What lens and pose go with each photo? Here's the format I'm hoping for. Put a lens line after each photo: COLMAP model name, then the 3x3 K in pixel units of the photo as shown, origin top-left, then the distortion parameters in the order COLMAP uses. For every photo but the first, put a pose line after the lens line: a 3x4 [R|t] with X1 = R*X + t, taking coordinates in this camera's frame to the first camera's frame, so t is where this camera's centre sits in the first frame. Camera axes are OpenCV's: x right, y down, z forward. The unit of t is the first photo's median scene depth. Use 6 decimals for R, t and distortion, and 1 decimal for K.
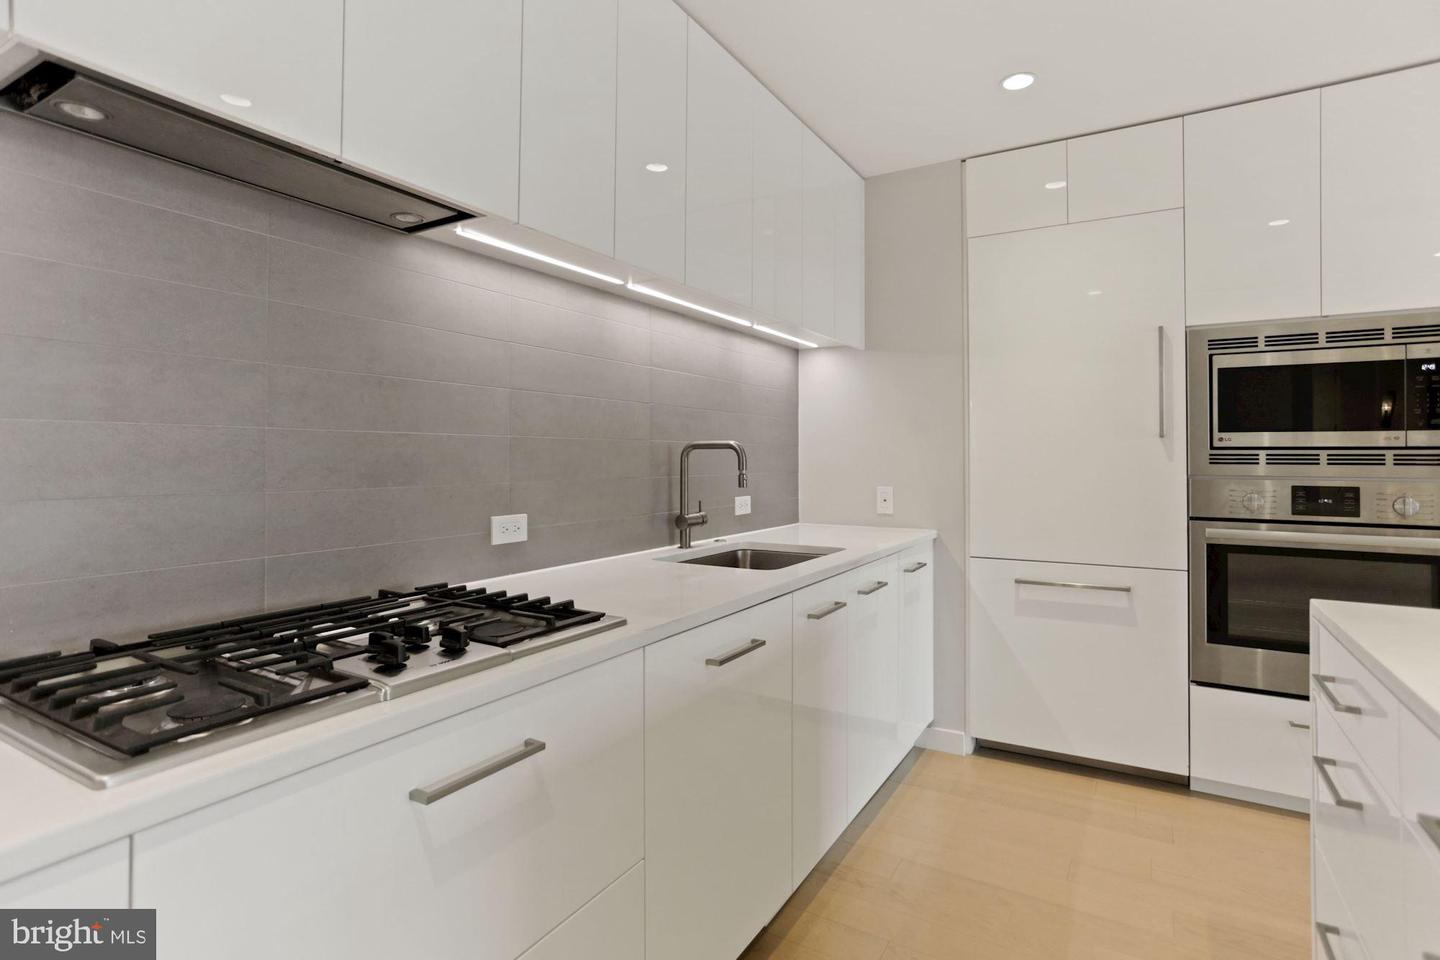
lens RADIAL K [[700.5, 0, 727.2], [0, 700.5, 457.6], [0, 0, 1]] dist [-0.001396, 0.000089]
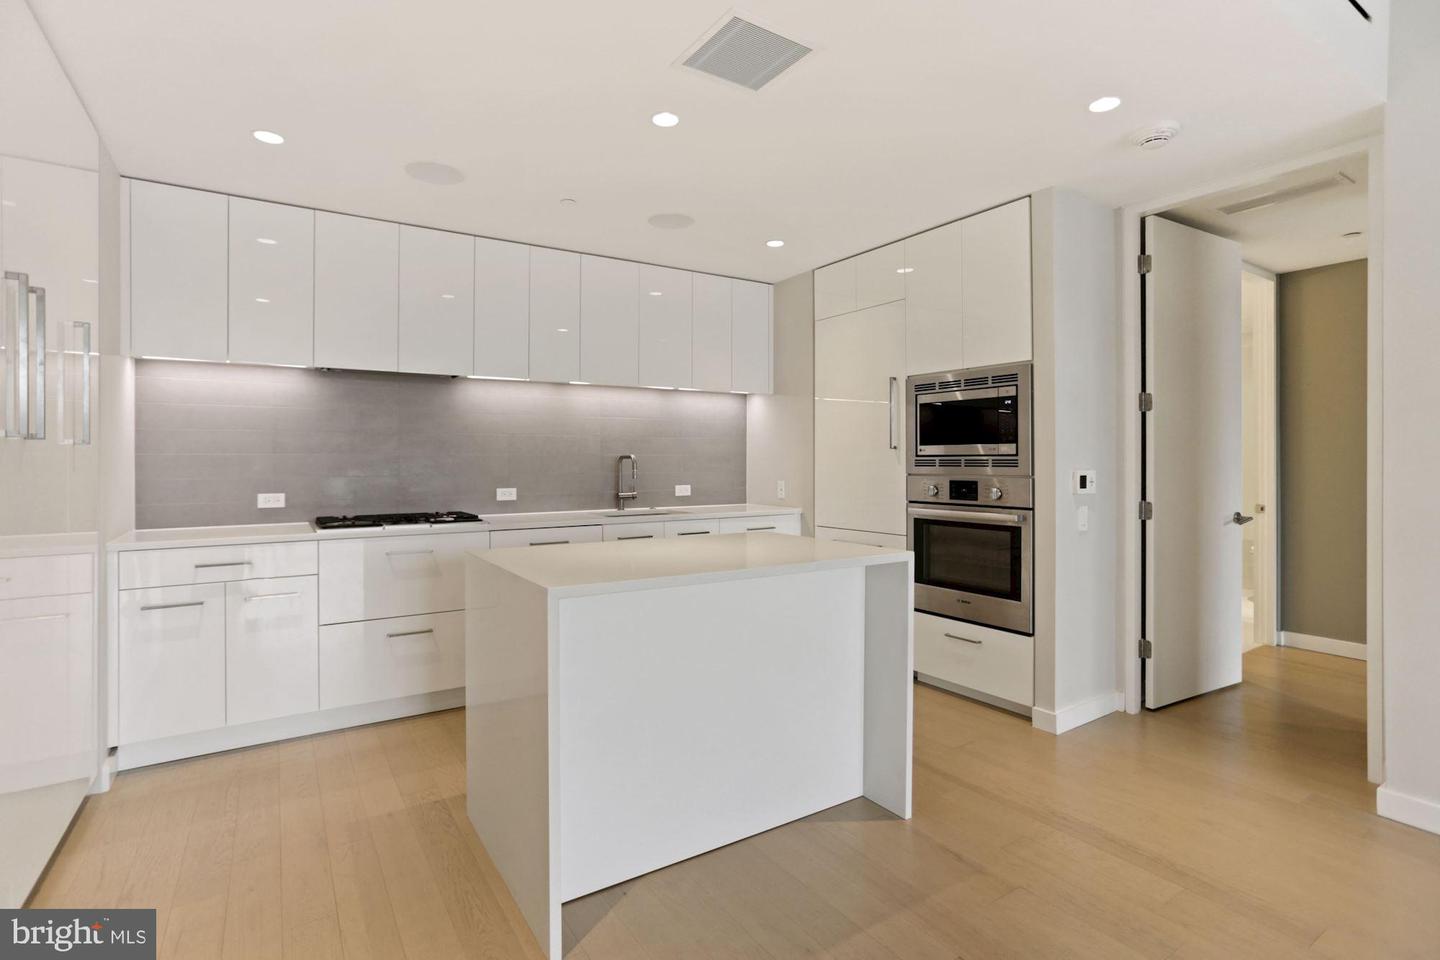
lens RADIAL K [[696.3, 0, 718.6], [0, 696.3, 467.0], [0, 0, 1]] dist [0.003199, 0.000529]
pose [[0.885884, -0.002805, -0.463899, 1.029027], [0.008016, 0.999925, 0.009262, -0.006750], [0.463838, -0.011924, 0.885840, -0.562586]]
